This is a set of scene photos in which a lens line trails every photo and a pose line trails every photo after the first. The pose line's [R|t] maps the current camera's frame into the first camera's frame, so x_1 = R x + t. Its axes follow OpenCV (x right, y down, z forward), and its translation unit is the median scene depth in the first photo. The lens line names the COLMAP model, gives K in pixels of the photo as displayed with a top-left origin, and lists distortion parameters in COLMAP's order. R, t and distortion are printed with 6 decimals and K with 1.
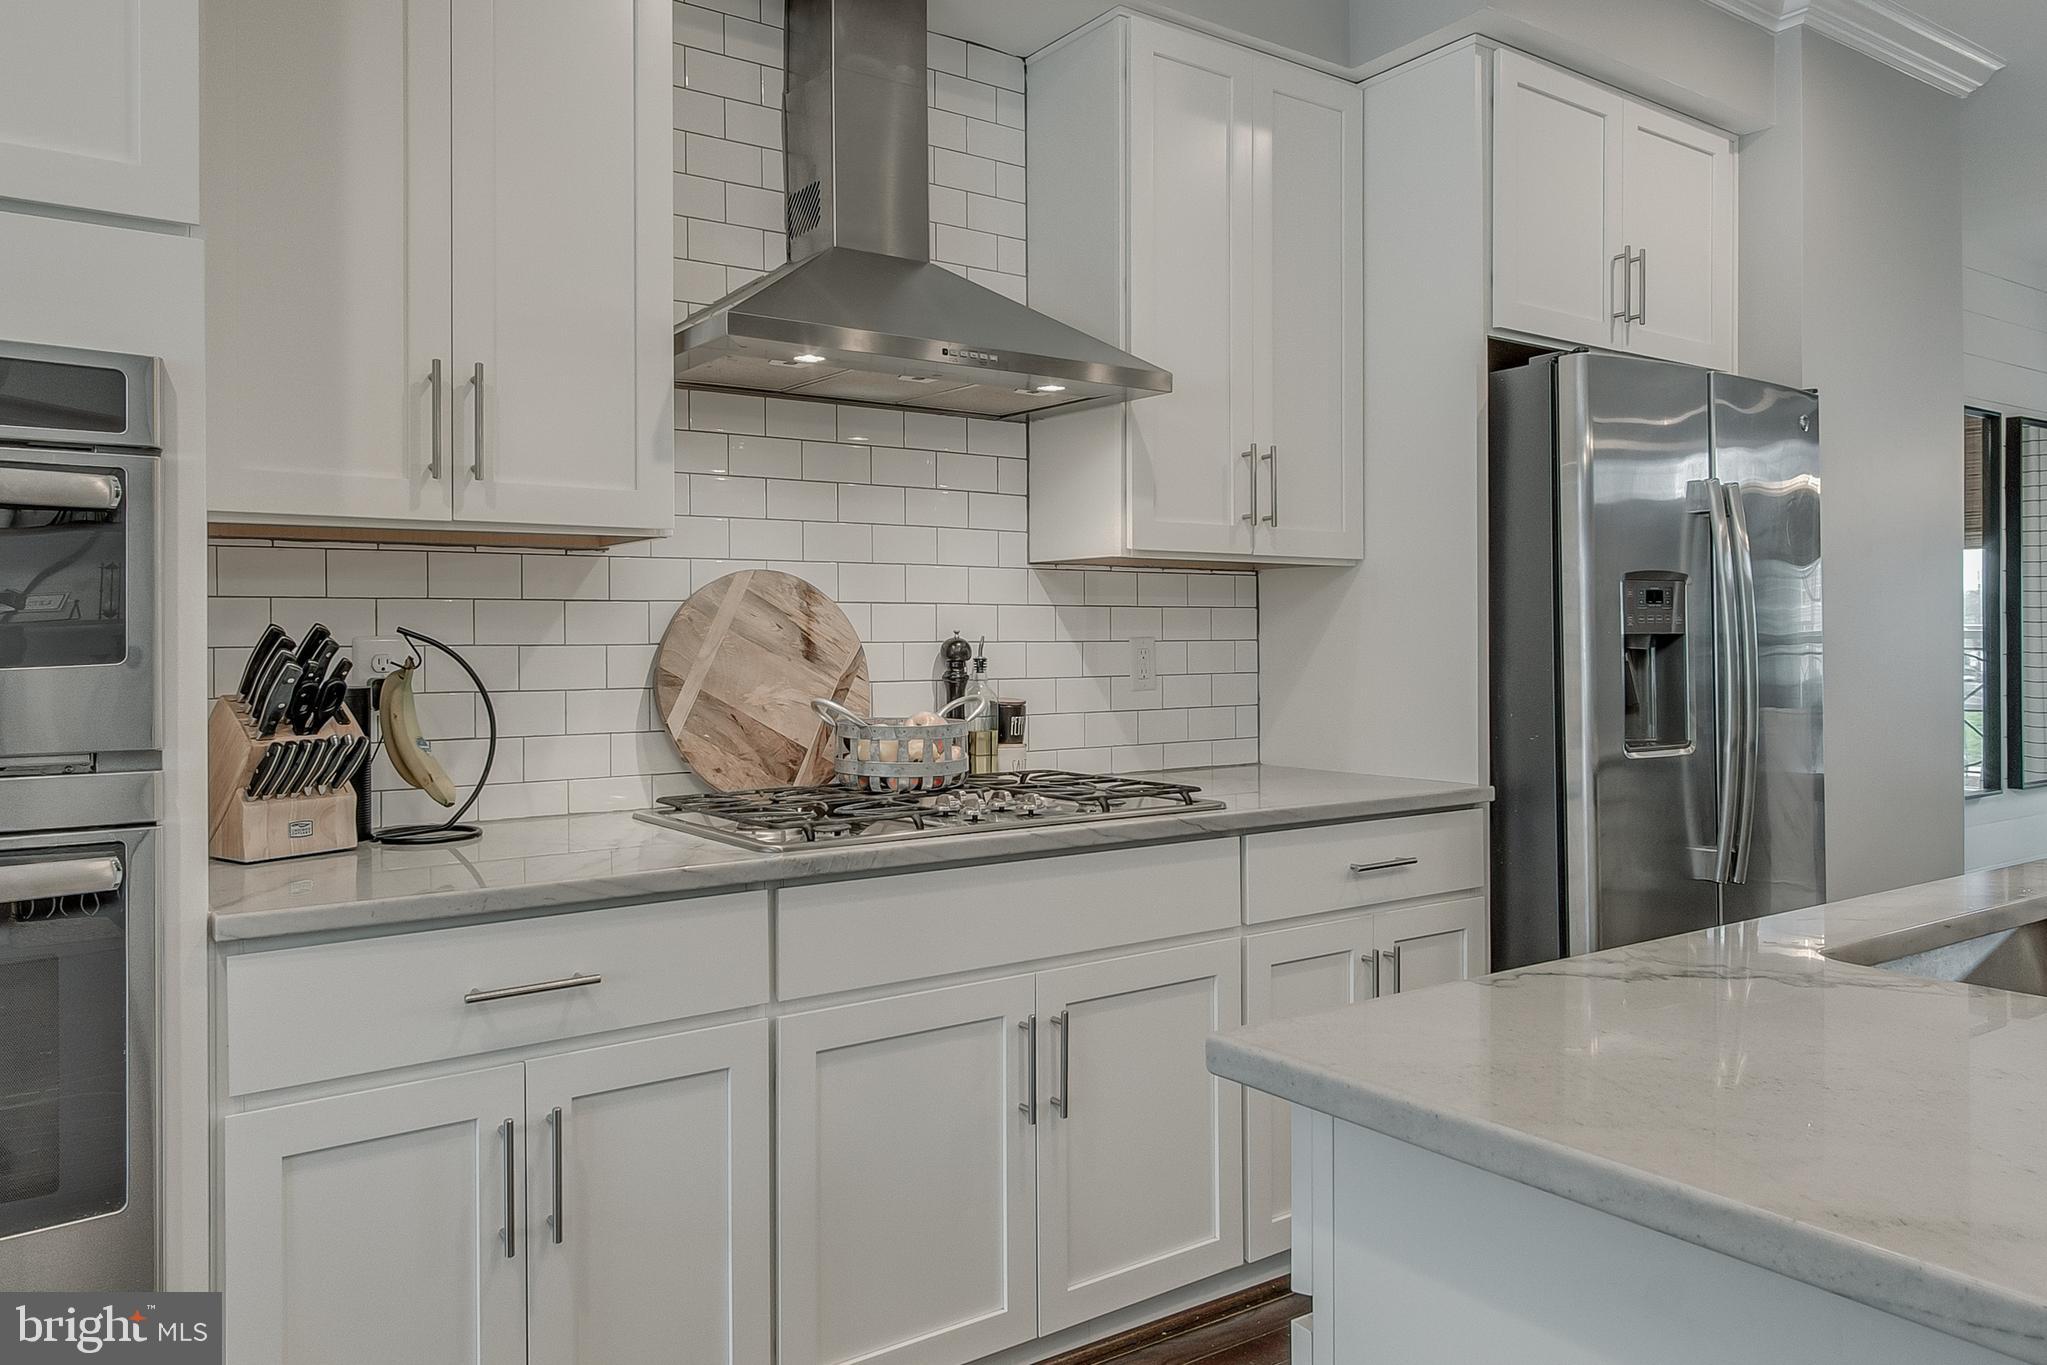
lens RADIAL K [[1416.8, 0, 991.3], [0, 1416.8, 635.7], [0, 0, 1]] dist [0.006424, 0.006199]
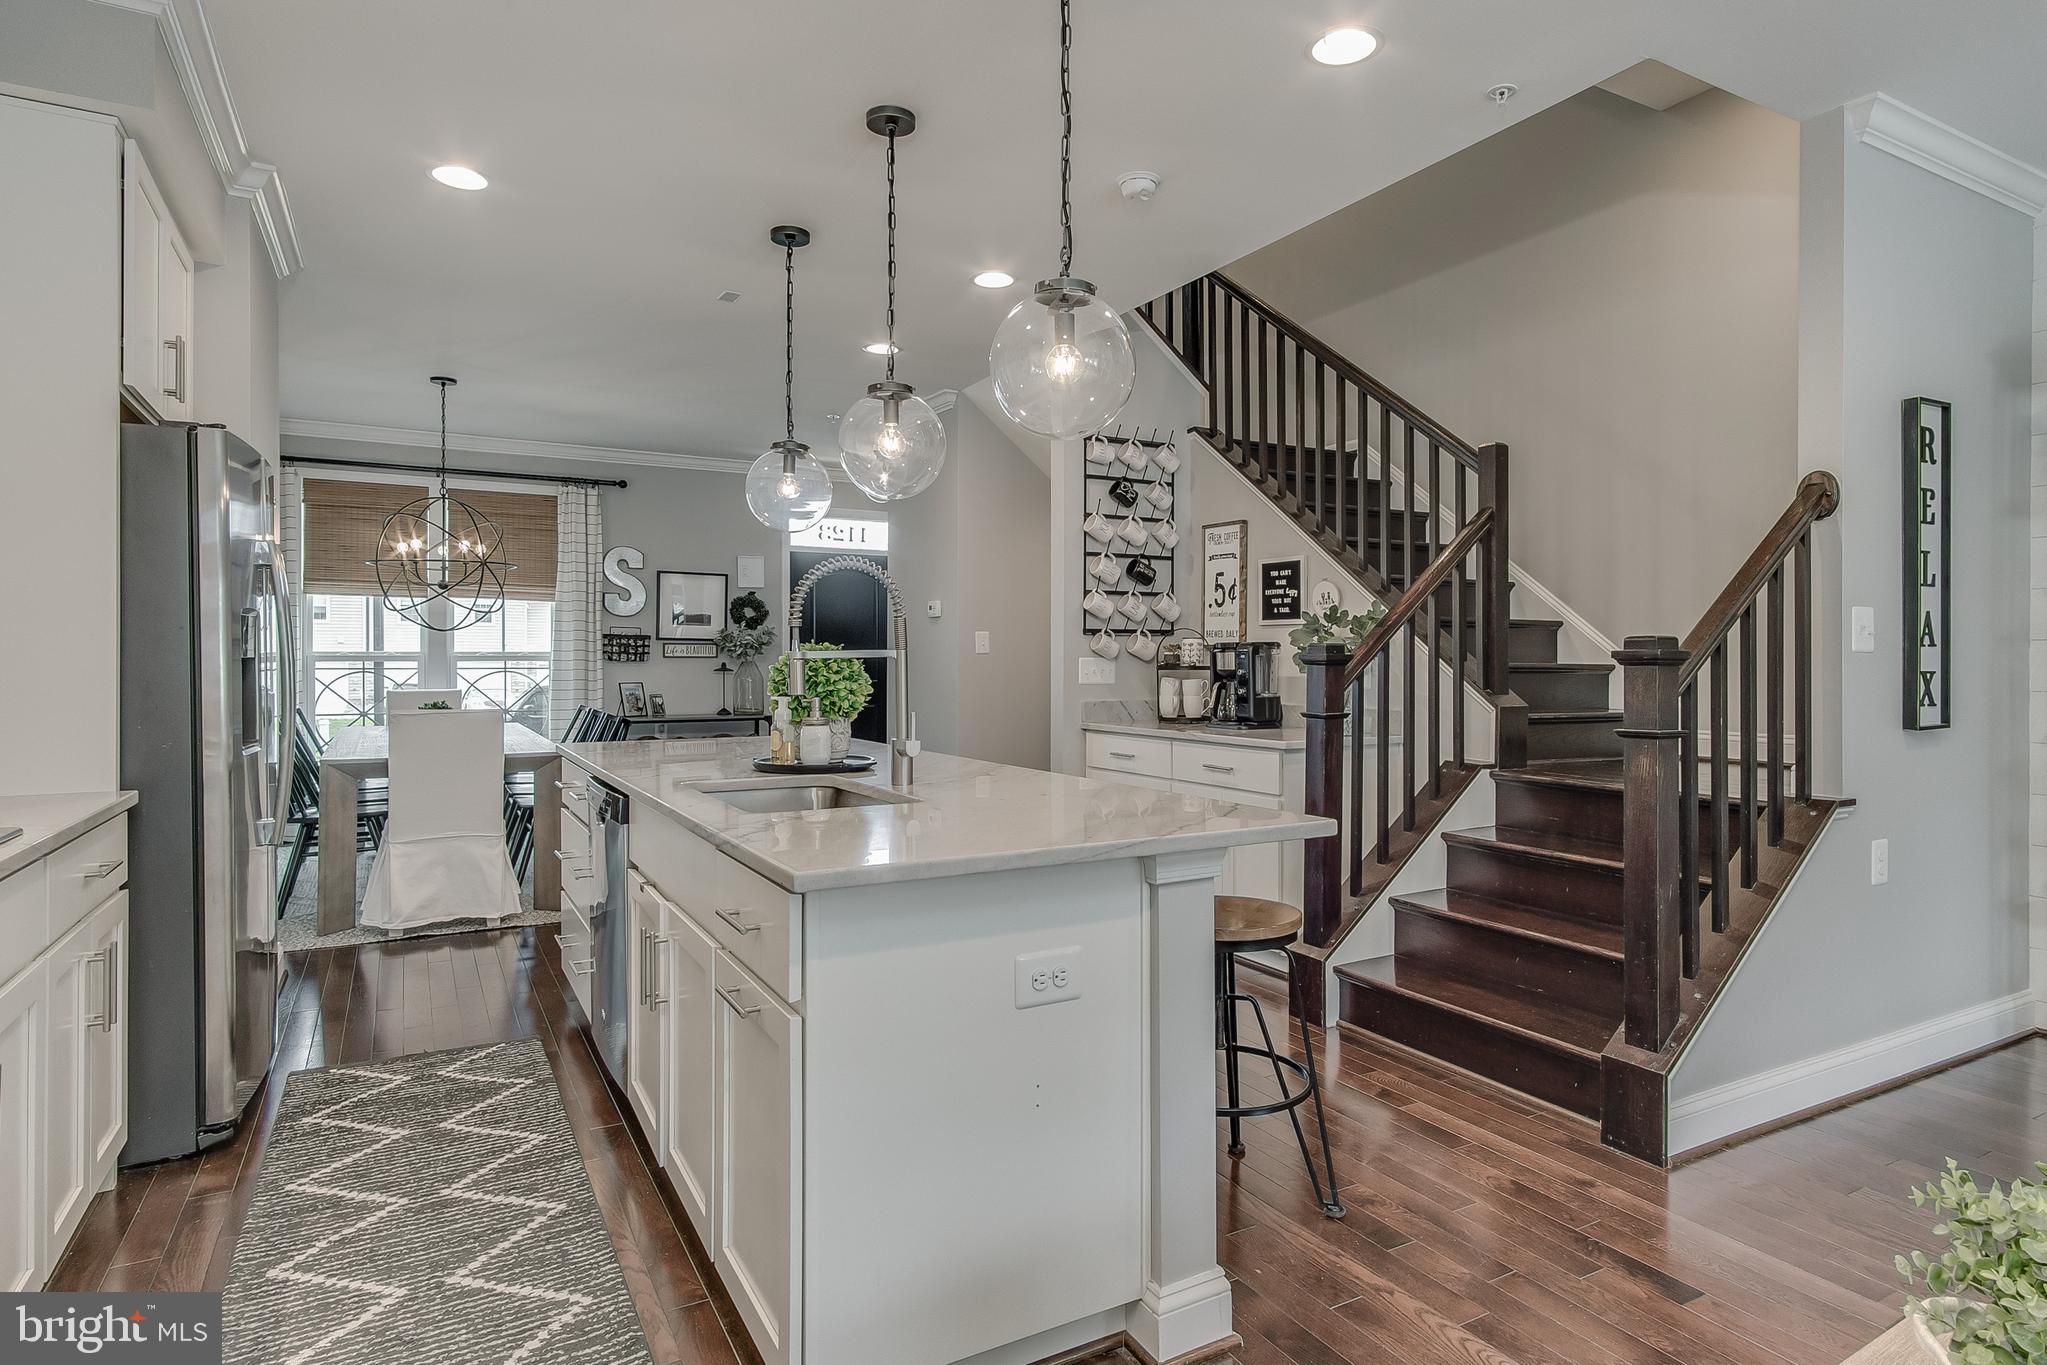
lens RADIAL K [[1118.4, 0, 1053.7], [0, 1118.4, 663.5], [0, 0, 1]] dist [0.003288, 0.002012]
pose [[0.072388, 0.002473, 0.997374, -0.534024], [-0.007319, 0.999971, -0.001948, 0.000809], [-0.997350, -0.007159, 0.072404, 0.225931]]
